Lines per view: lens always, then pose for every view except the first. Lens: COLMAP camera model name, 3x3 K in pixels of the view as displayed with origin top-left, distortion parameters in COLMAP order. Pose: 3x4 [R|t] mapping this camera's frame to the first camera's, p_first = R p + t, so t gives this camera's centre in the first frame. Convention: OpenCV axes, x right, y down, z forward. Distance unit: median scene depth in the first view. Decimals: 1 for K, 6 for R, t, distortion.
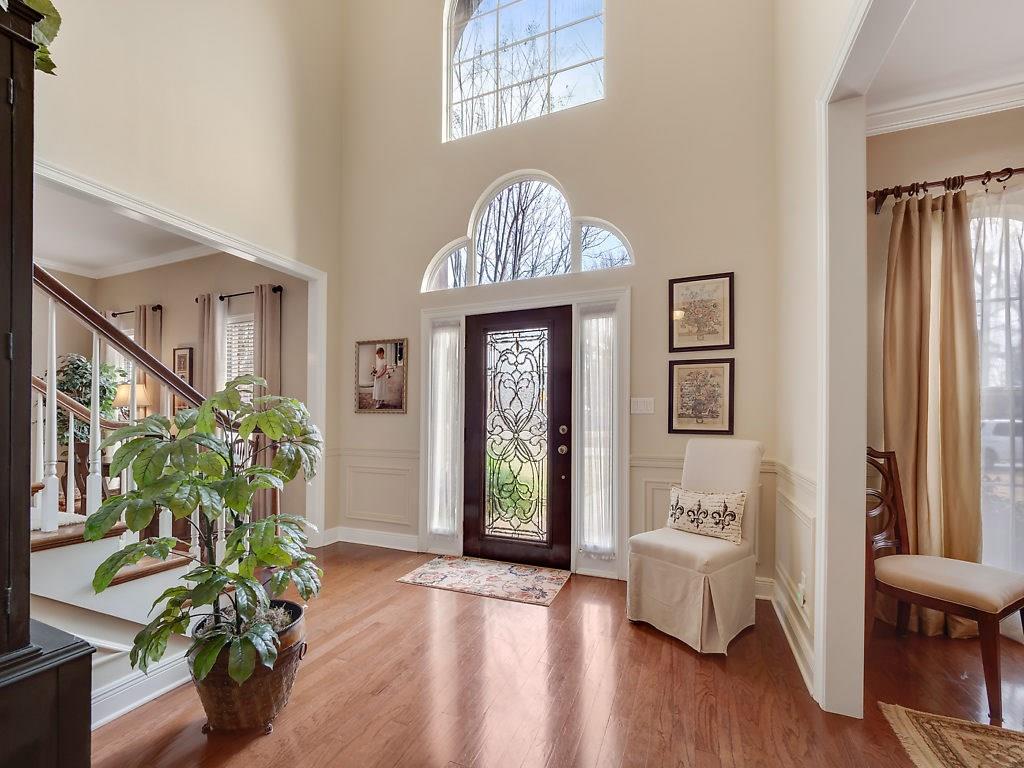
lens RADIAL K [[440.0, 0, 506.0], [0, 440.0, 415.8], [0, 0, 1]] dist [-0.006797, -0.000860]
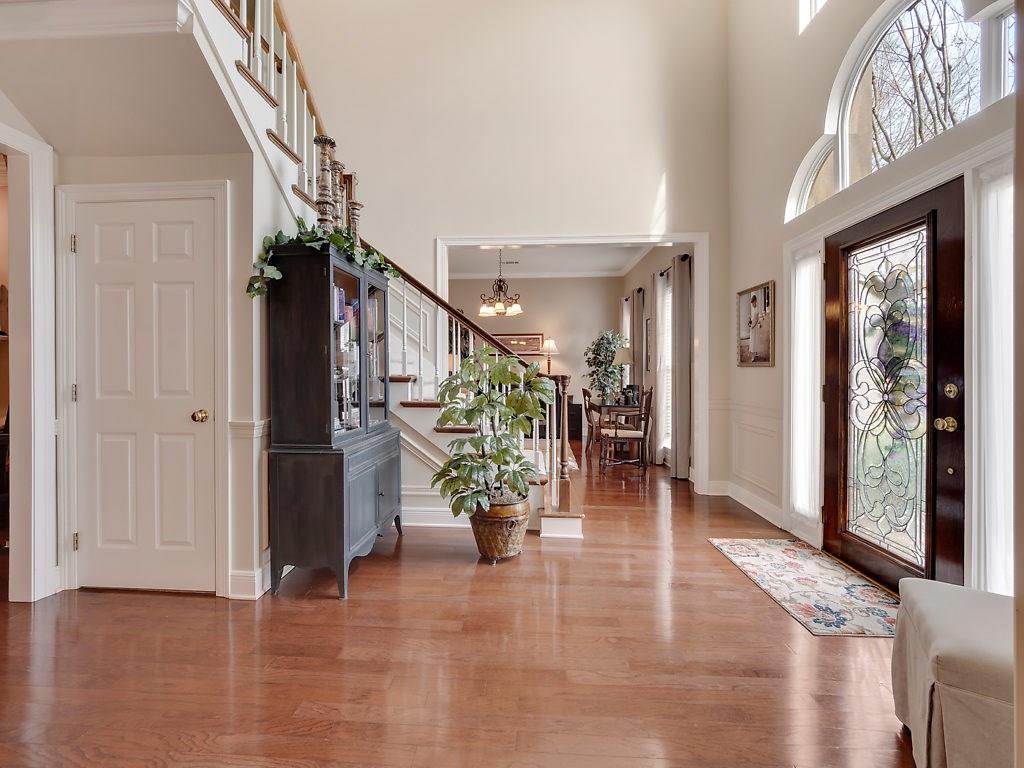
lens RADIAL K [[440.0, 0, 501.9], [0, 440.0, 374.5], [0, 0, 1]] dist [-0.006797, -0.000860]
pose [[0.329939, 0.001964, -0.944000, 0.421417], [0.006141, 0.999972, 0.004227, 0.003179], [0.943982, -0.007192, 0.329918, 0.205930]]
